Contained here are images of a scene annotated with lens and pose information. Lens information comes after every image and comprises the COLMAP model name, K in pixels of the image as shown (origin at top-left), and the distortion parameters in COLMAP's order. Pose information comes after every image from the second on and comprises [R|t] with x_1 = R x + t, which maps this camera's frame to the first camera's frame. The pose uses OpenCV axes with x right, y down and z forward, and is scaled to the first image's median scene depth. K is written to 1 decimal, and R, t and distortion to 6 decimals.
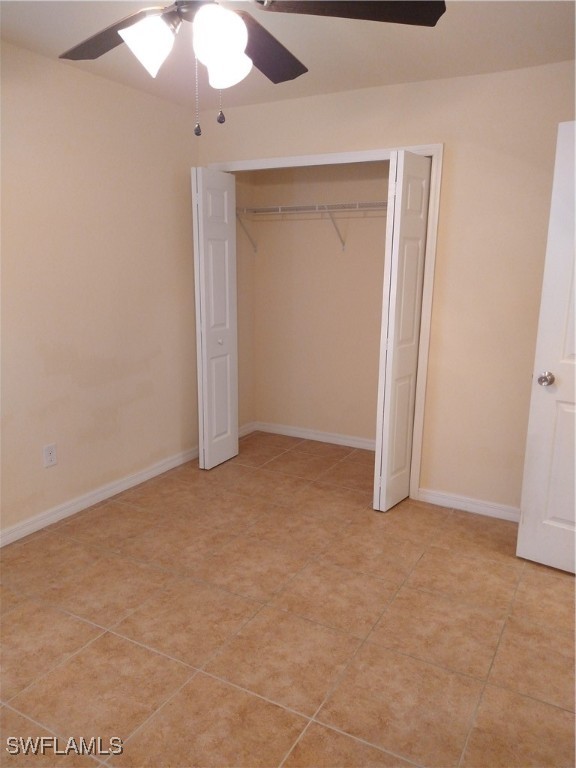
lens RADIAL K [[569.7, 0, 288.0], [0, 569.7, 384.0], [0, 0, 1]] dist [0.114287, -0.167364]
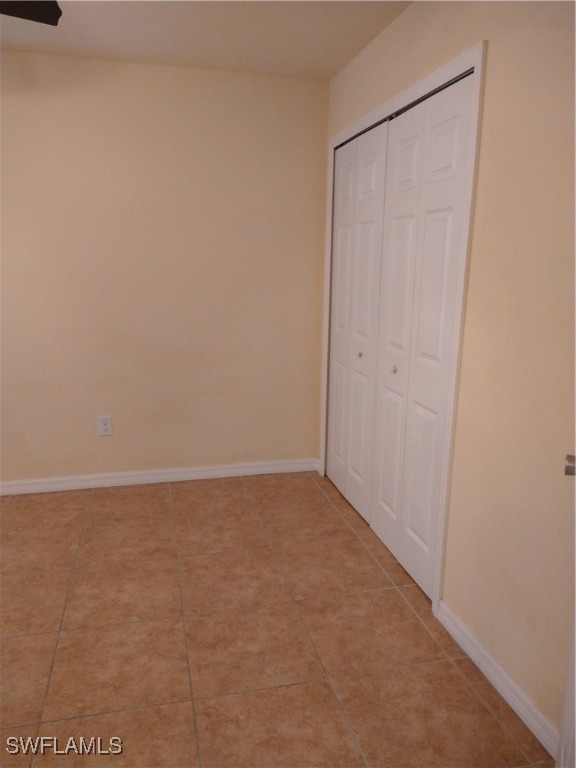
lens RADIAL K [[569.7, 0, 288.0], [0, 569.7, 384.0], [0, 0, 1]] dist [0.114287, -0.167364]
pose [[0.685596, 0.149005, -0.712570, 0.634132], [-0.159067, 0.985839, 0.053103, -0.073215], [0.710391, 0.076939, 0.699589, 0.495591]]
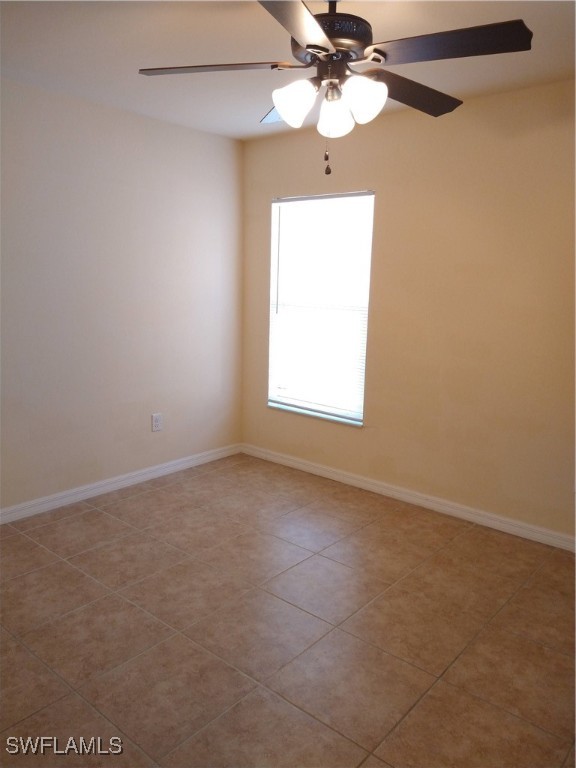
lens RADIAL K [[569.7, 0, 288.0], [0, 569.7, 384.0], [0, 0, 1]] dist [0.114287, -0.167364]
pose [[-0.190044, 0.158496, -0.968897, 0.625031], [-0.229497, 0.952370, 0.200807, -0.121624], [0.954576, 0.260521, -0.144618, 0.659409]]
